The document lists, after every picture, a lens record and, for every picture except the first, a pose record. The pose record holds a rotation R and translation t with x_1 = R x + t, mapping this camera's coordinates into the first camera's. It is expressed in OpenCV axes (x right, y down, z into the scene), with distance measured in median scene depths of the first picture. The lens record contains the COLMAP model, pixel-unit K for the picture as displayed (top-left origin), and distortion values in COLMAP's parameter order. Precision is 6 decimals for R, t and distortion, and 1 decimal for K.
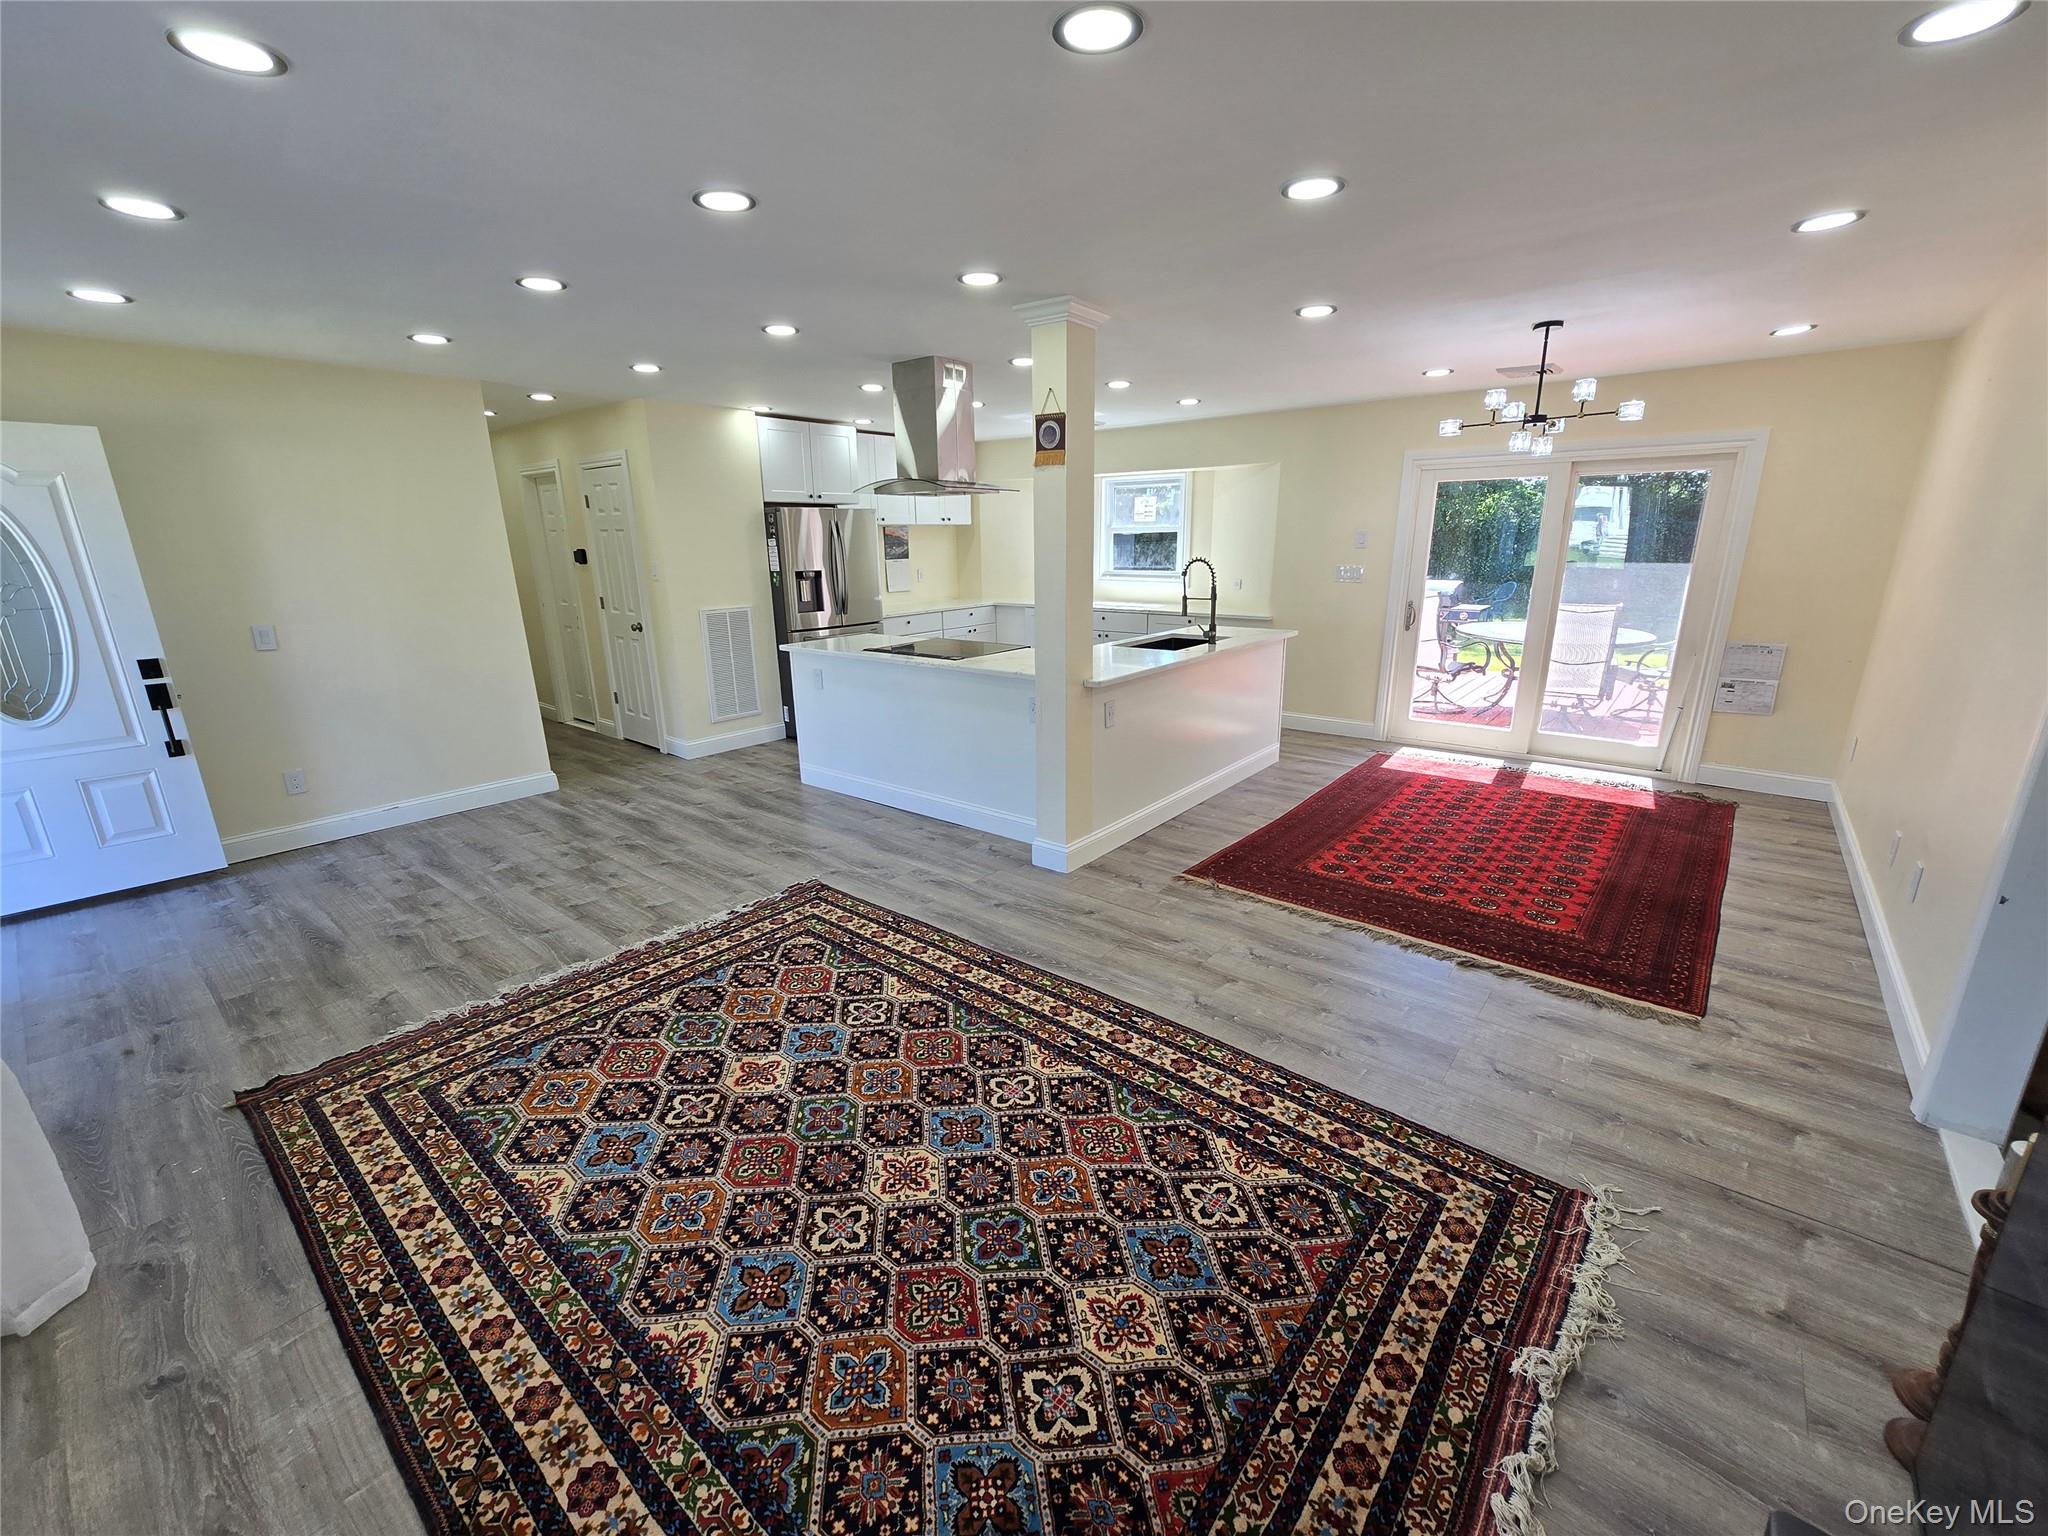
lens RADIAL K [[836.7, 0, 1023.6], [0, 836.7, 775.9], [0, 0, 1]] dist [-0.003831, 0.001562]
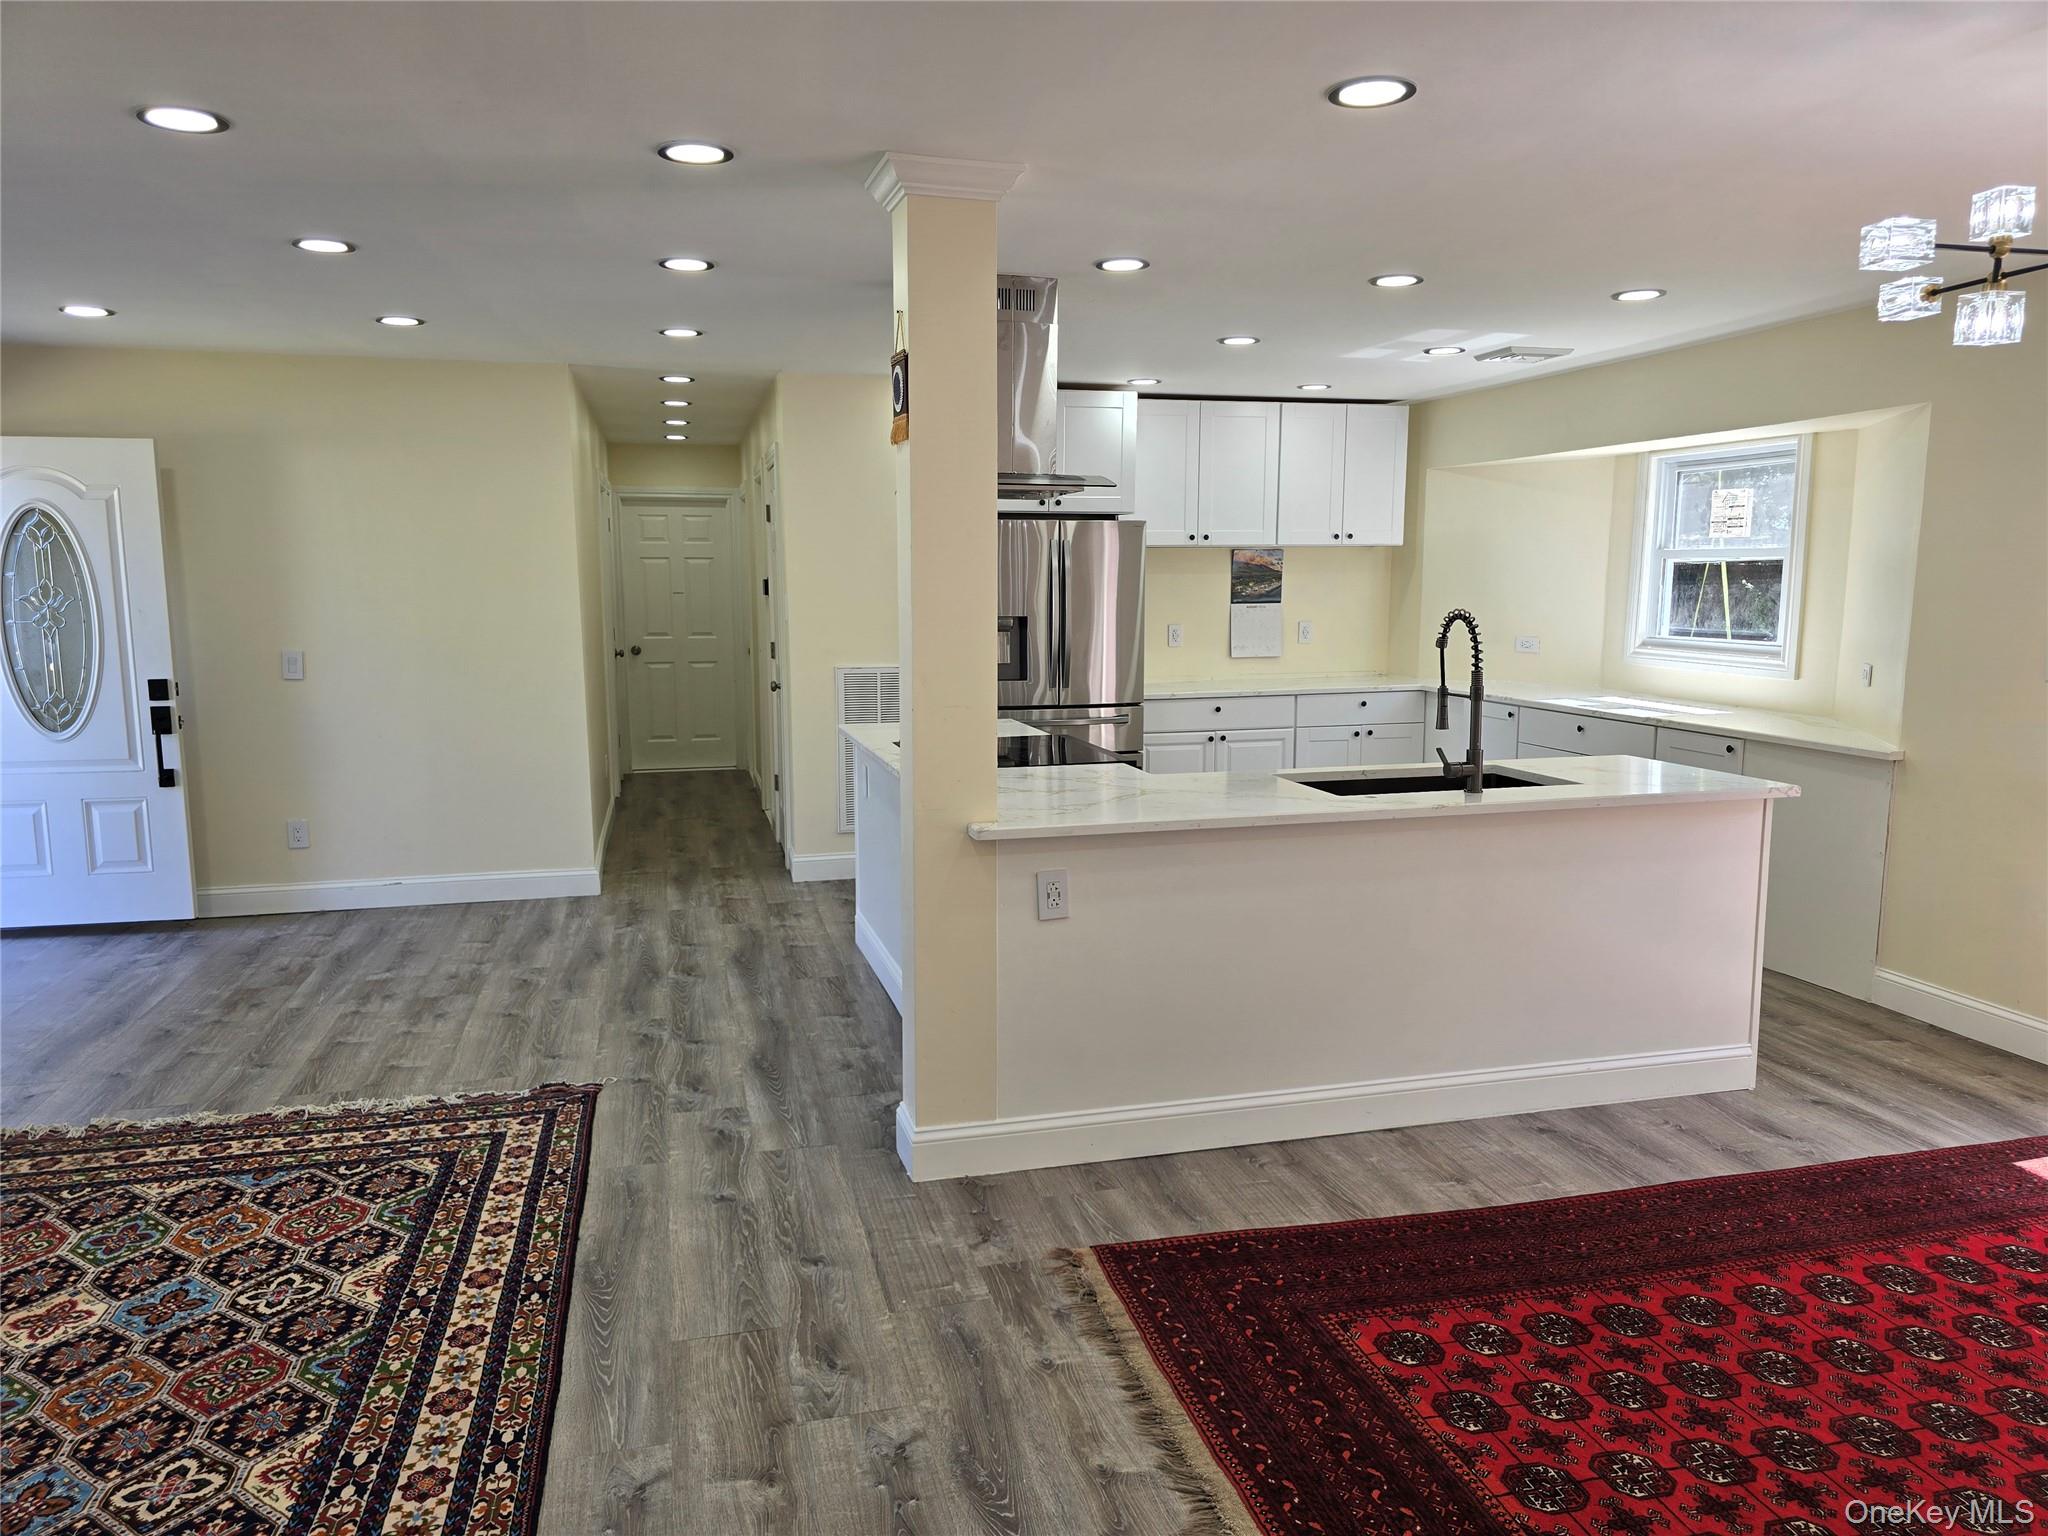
lens RADIAL K [[1384.3, 0, 1010.1], [0, 1384.3, 757.3], [0, 0, 1]] dist [0.054408, -0.052133]
pose [[0.804074, 0.091787, -0.587401, 0.686654], [-0.174160, 0.981033, -0.085106, -0.095495], [0.568448, 0.170734, 0.804808, 0.329114]]
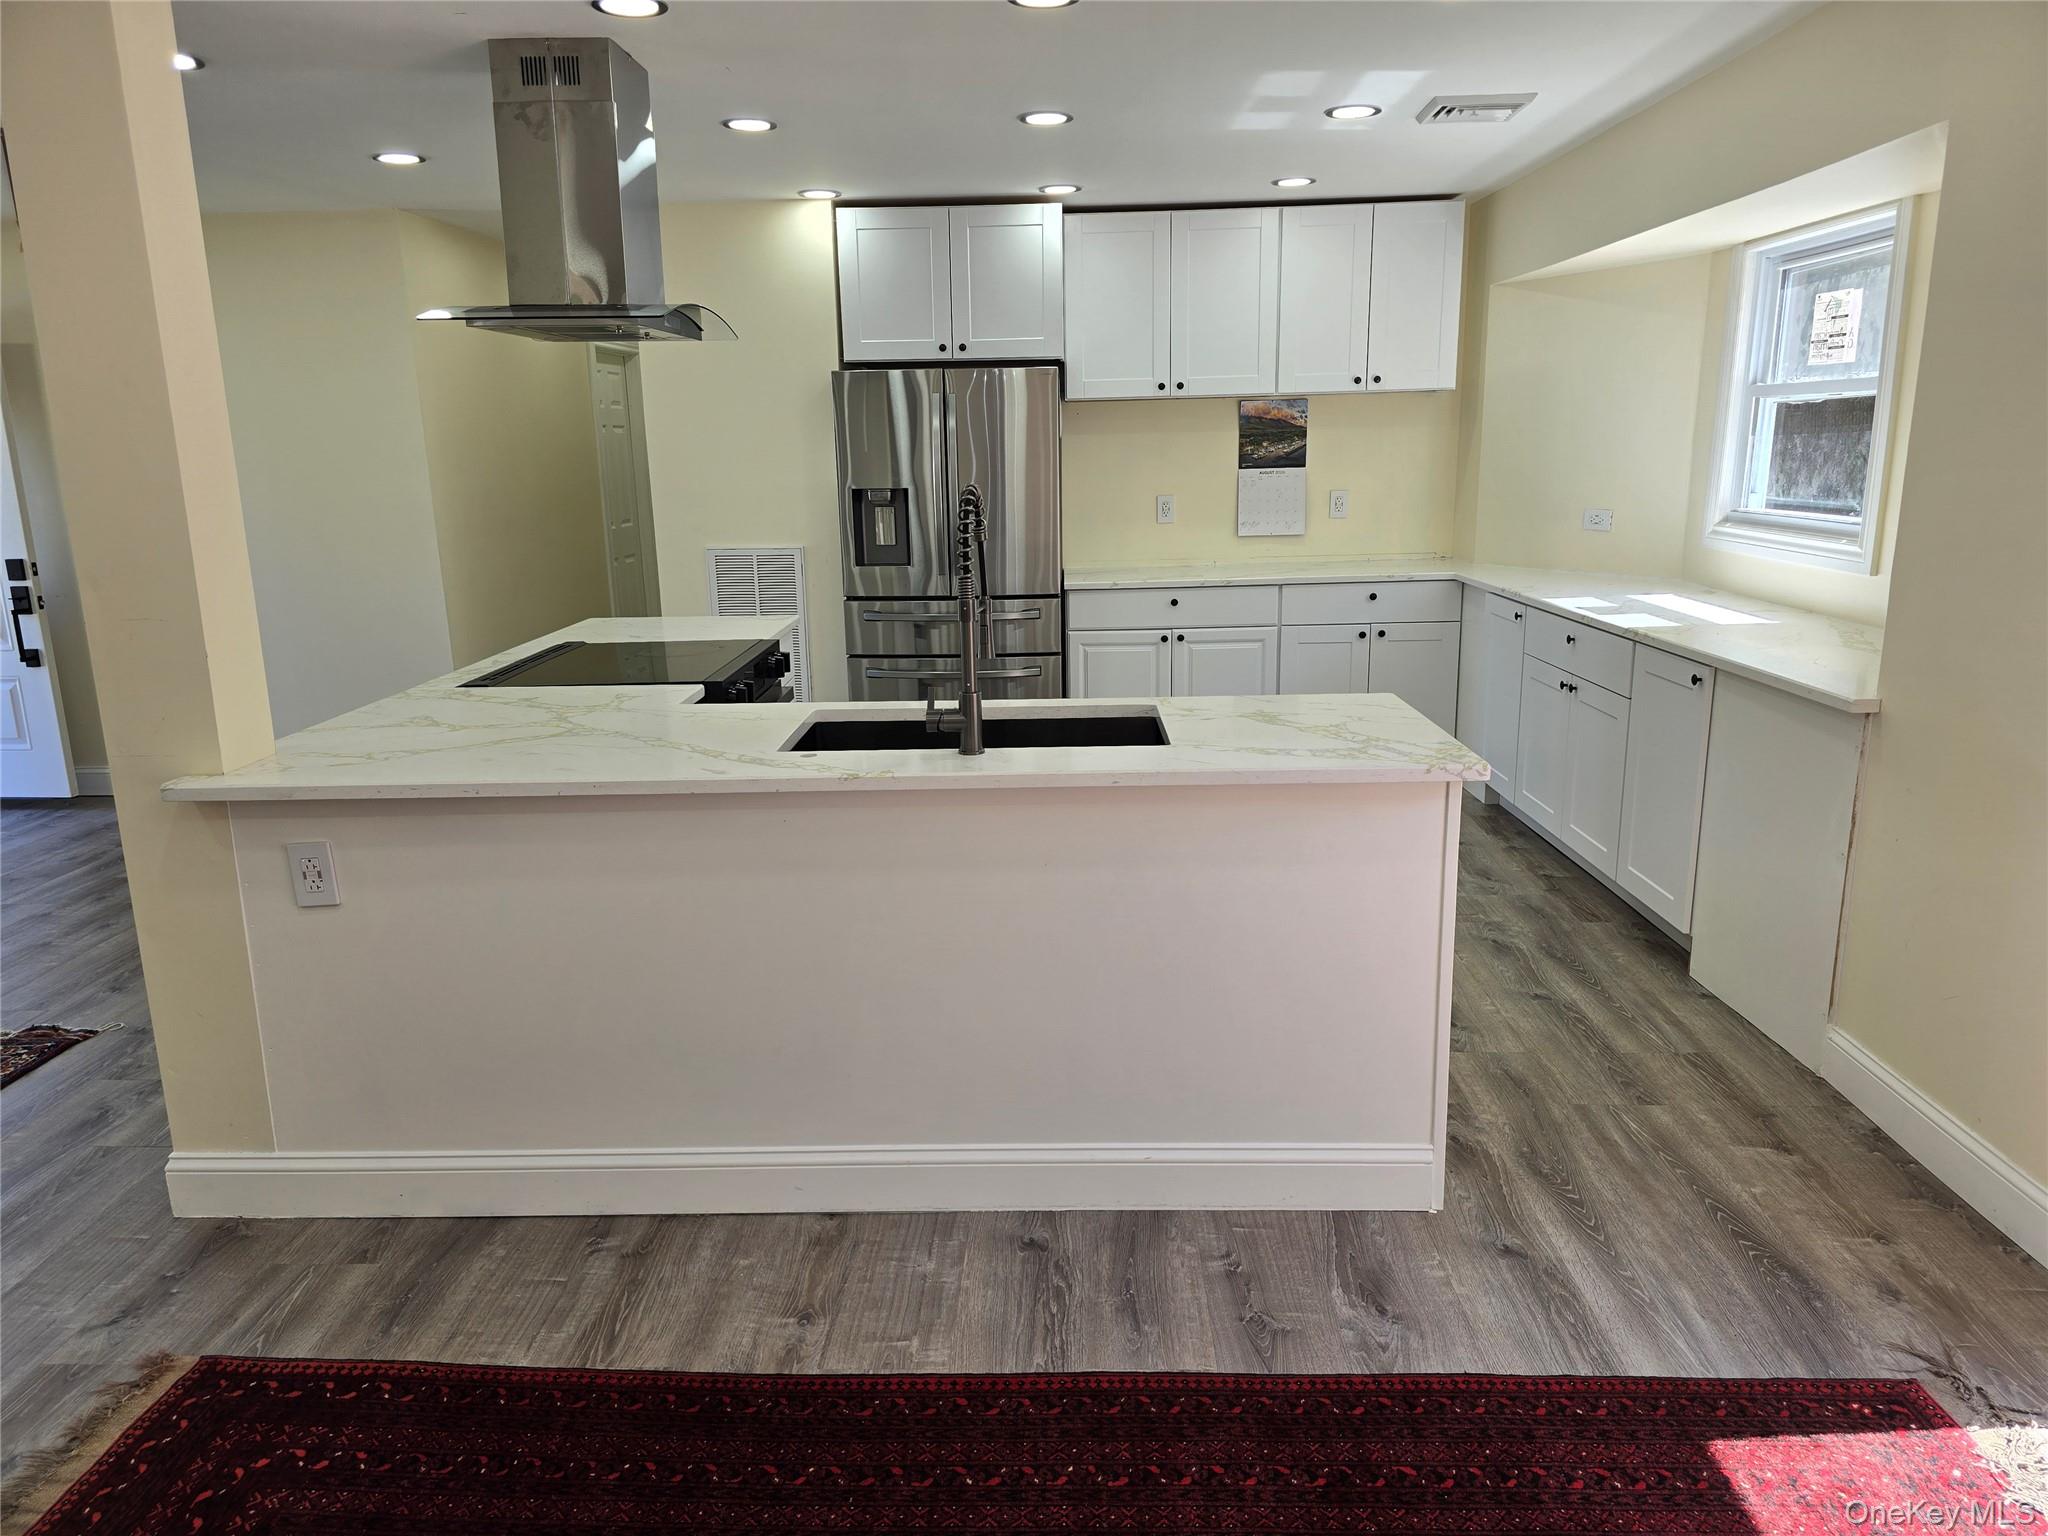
lens RADIAL K [[1384.3, 0, 1021.8], [0, 1384.3, 750.3], [0, 0, 1]] dist [0.054408, -0.052133]
pose [[0.604627, 0.176121, -0.776793, 0.945032], [-0.210035, 0.975984, 0.057800, -0.281038], [0.768318, 0.128206, 0.627097, 0.993036]]
